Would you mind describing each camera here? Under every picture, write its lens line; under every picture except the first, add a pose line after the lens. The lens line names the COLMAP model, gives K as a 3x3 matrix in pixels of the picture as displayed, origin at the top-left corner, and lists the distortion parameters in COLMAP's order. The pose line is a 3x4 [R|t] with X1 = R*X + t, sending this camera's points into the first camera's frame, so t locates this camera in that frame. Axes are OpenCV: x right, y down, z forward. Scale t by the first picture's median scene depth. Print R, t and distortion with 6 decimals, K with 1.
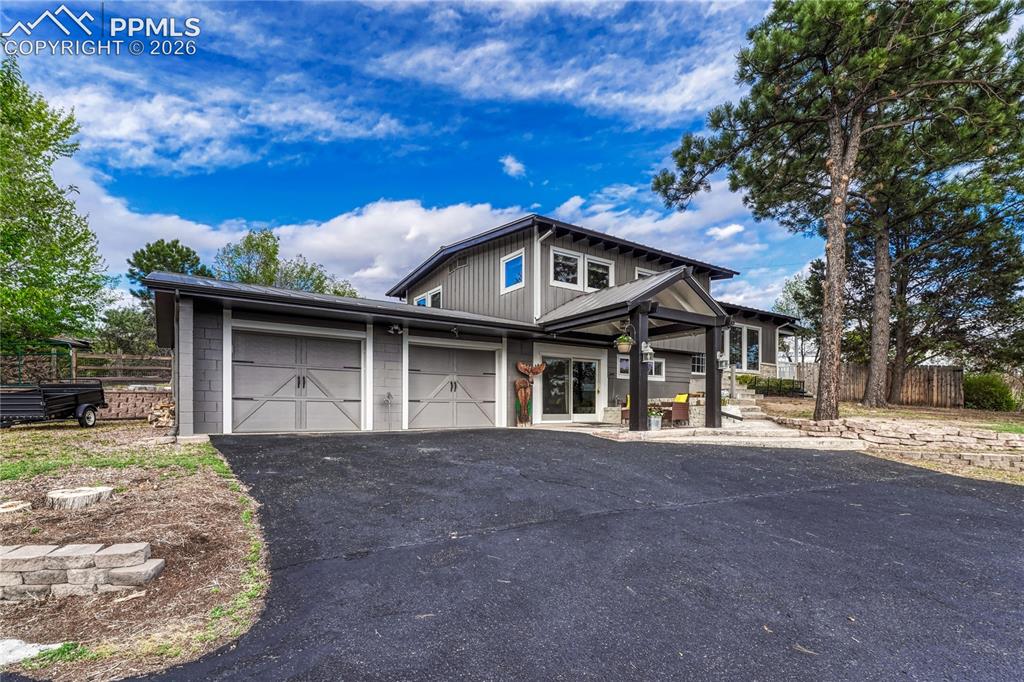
lens RADIAL K [[468.4, 0, 516.2], [0, 468.4, 406.6], [0, 0, 1]] dist [0.003075, -0.000645]
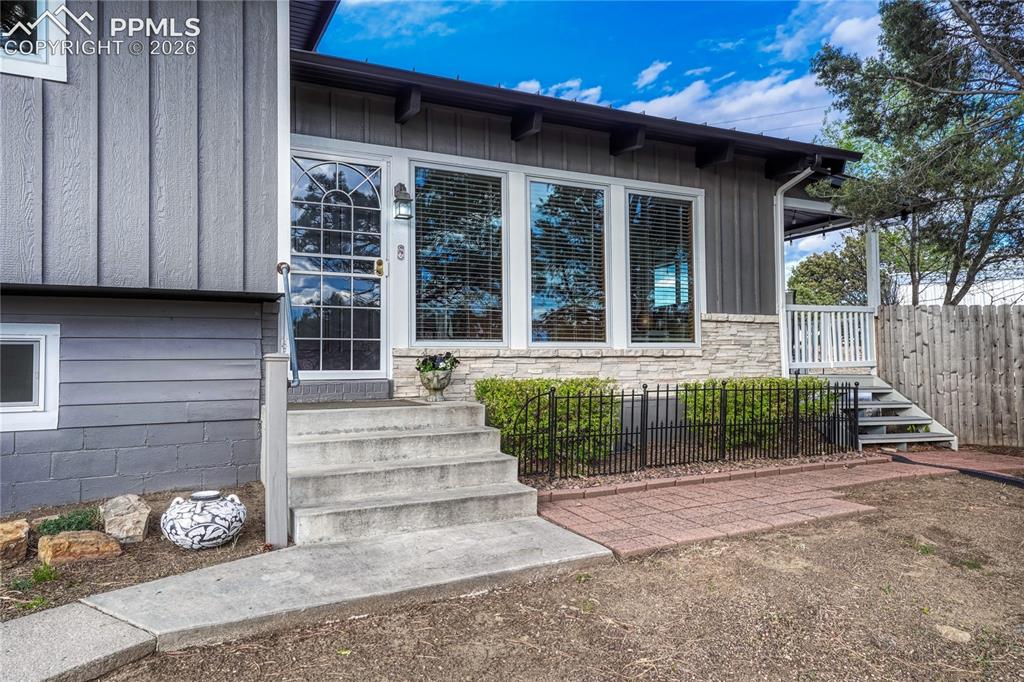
lens RADIAL K [[629.2, 0, 455.3], [0, 629.2, 341.6], [0, 0, 1]] dist [-0.019392, -0.000194]
pose [[0.980255, -0.014326, -0.197220, 0.618148], [0.008889, 0.999556, -0.028425, -0.093479], [0.197540, 0.026111, 0.979947, 0.828922]]
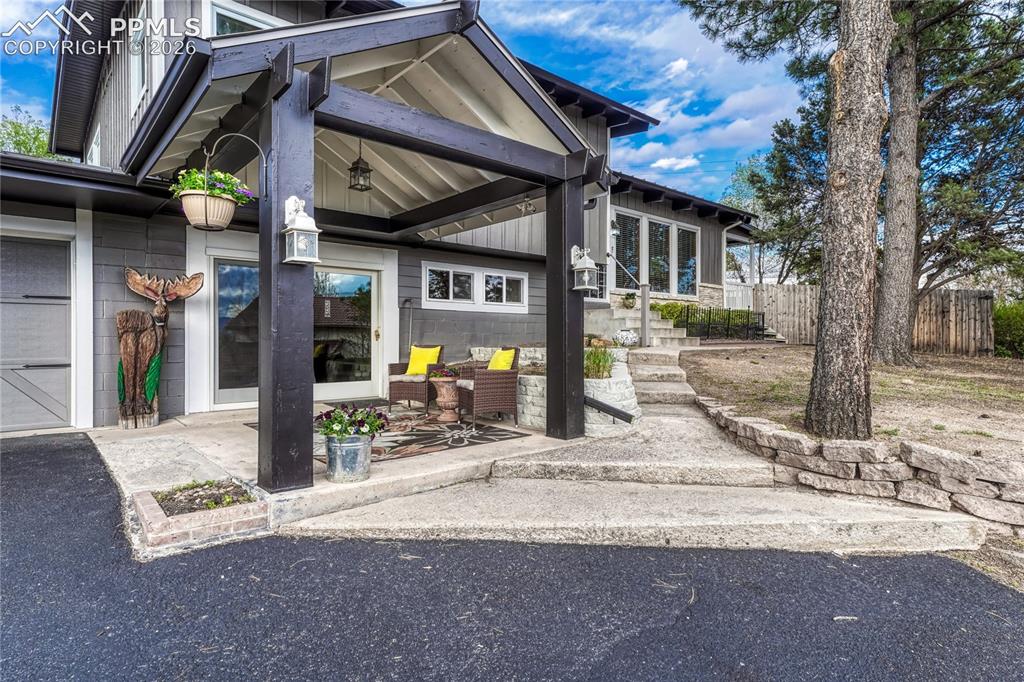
lens RADIAL K [[542.2, 0, 503.5], [0, 542.2, 333.2], [0, 0, 1]] dist [0.013369, -0.000577]
pose [[0.993392, -0.000034, 0.114767, 0.240972], [0.000652, 0.999986, -0.005344, -0.031049], [-0.114765, 0.005383, 0.993378, 0.416542]]
